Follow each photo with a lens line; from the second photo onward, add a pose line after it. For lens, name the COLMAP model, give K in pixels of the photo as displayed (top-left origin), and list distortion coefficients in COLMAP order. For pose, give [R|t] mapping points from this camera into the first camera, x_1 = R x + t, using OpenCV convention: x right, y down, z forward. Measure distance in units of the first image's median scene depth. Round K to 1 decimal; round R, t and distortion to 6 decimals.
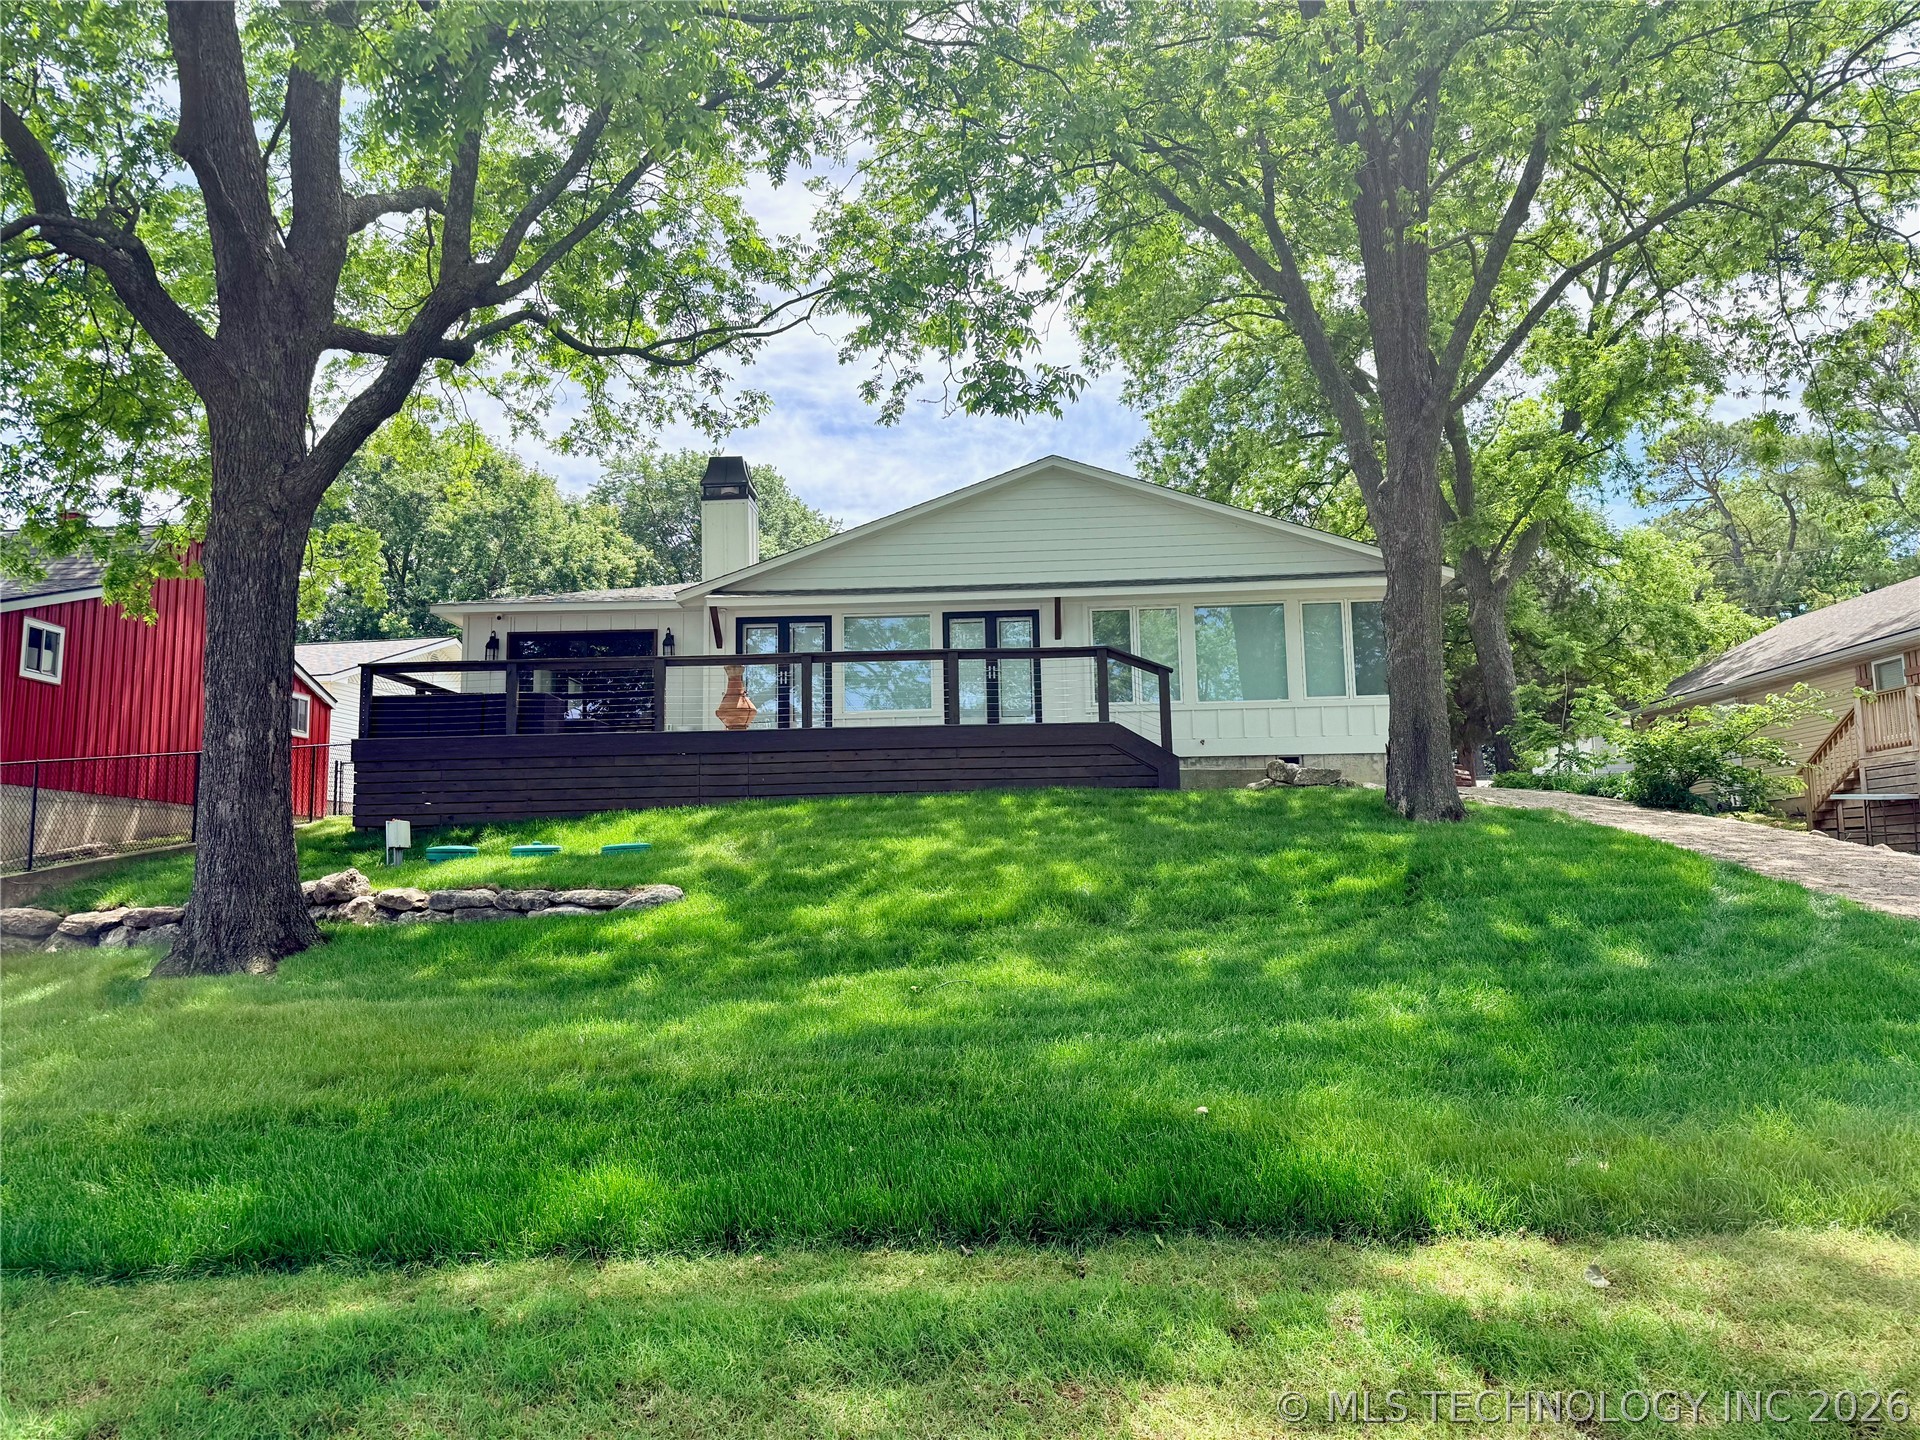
lens RADIAL K [[1365.2, 0, 904.0], [0, 1365.2, 700.5], [0, 0, 1]] dist [0.053884, -0.051121]
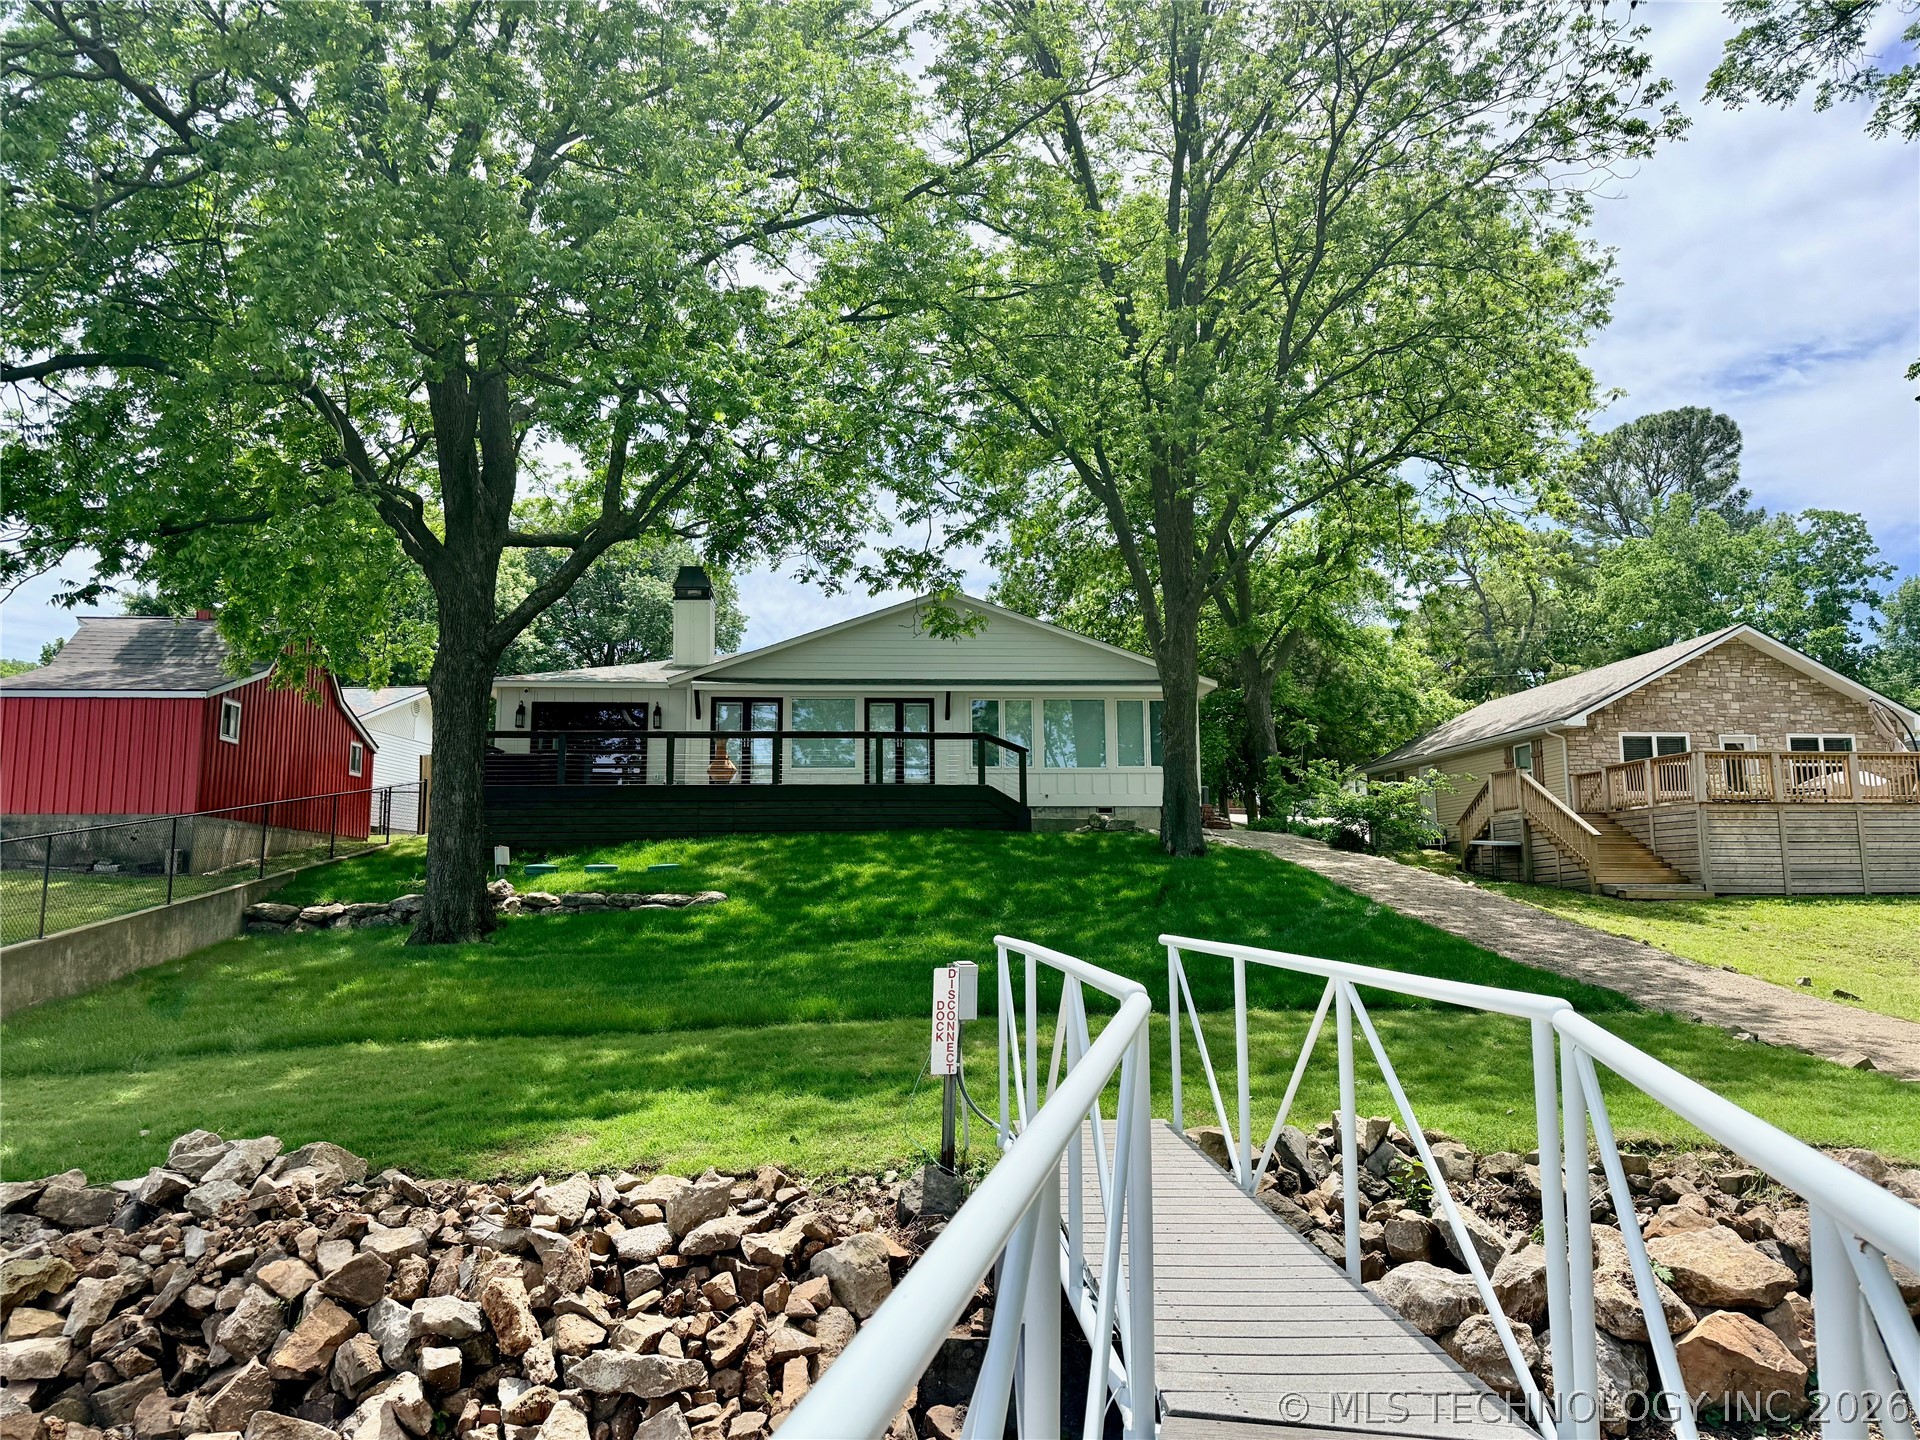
lens RADIAL K [[1365.2, 0, 960.0], [0, 1365.2, 715.8], [0, 0, 1]] dist [0.053884, -0.051121]
pose [[0.988025, 0.029910, 0.151369, -0.094566], [-0.029372, 0.999552, -0.005790, -0.046712], [-0.151475, 0.001275, 0.988460, -0.417660]]
